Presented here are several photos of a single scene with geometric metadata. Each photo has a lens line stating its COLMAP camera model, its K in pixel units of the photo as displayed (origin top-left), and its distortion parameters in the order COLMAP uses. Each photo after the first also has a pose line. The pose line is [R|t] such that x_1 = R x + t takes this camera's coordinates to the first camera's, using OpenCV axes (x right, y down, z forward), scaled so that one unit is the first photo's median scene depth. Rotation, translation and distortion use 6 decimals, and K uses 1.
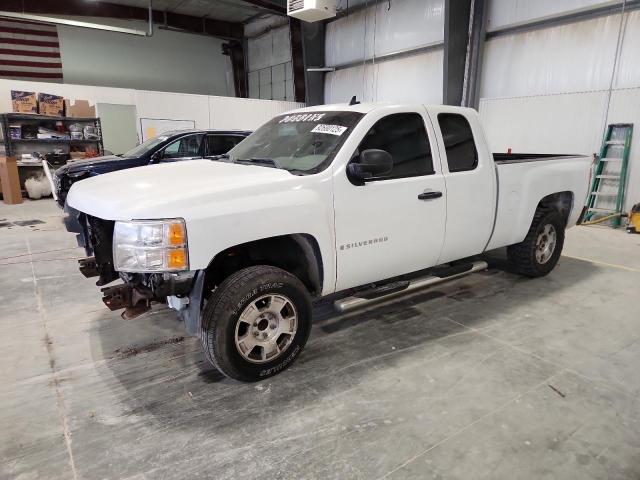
lens RADIAL K [[432.5, 0, 320.0], [0, 432.5, 240.0], [0, 0, 1]] dist [0.000427, 0.002270]
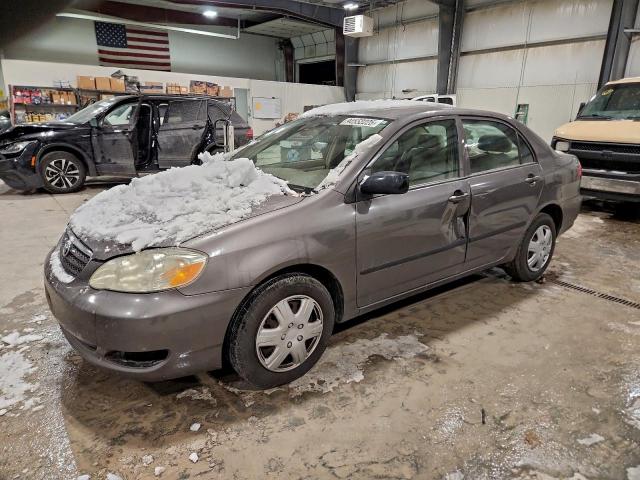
lens RADIAL K [[448.1, 0, 321.6], [0, 448.1, 250.5], [0, 0, 1]] dist [0.051470, -0.061444]
pose [[0.999406, 0.001487, 0.034424, -0.214177], [-0.003488, 0.998302, 0.058149, 0.198323], [-0.034279, -0.058234, 0.997714, -0.750133]]
